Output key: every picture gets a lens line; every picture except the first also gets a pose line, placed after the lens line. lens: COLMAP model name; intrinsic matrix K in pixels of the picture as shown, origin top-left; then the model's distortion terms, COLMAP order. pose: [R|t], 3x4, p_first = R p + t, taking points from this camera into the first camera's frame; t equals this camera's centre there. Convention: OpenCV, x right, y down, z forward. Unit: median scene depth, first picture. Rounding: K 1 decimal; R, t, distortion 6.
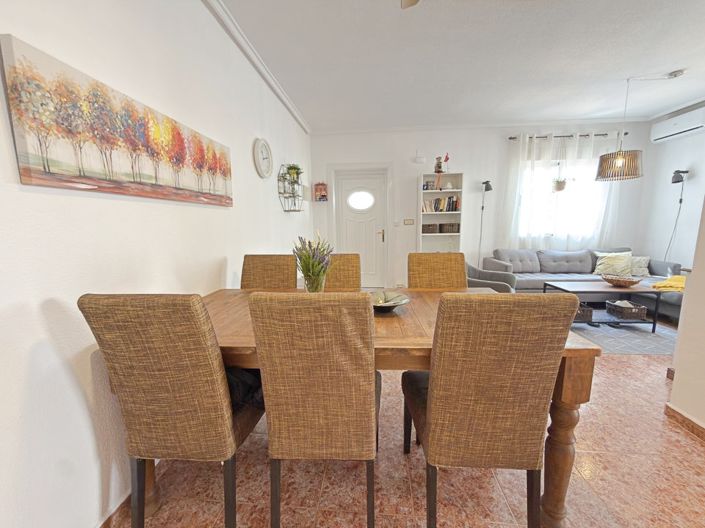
lens RADIAL K [[282.5, 0, 352.8], [0, 282.5, 264.6], [0, 0, 1]] dist [0.002435, -0.000626]
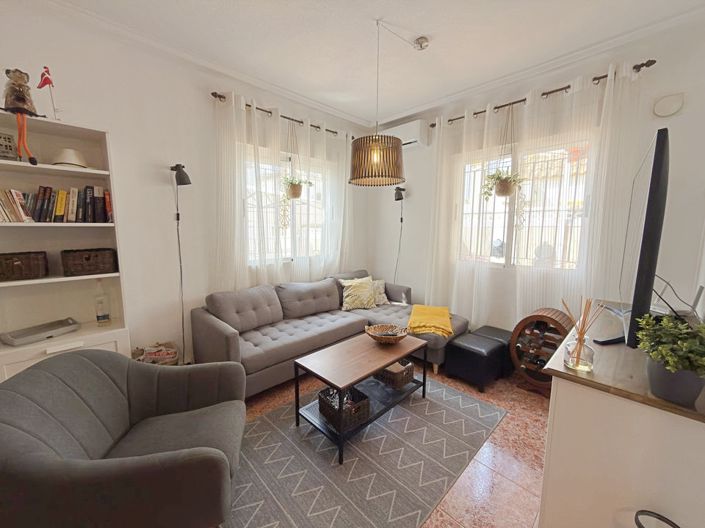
lens RADIAL K [[282.5, 0, 352.1], [0, 282.5, 263.7], [0, 0, 1]] dist [0.002435, -0.000626]
pose [[0.658739, -0.075524, 0.748572, 0.293139], [0.096859, 0.995182, 0.015169, -0.097135], [-0.746111, 0.062514, 0.662880, 0.448386]]
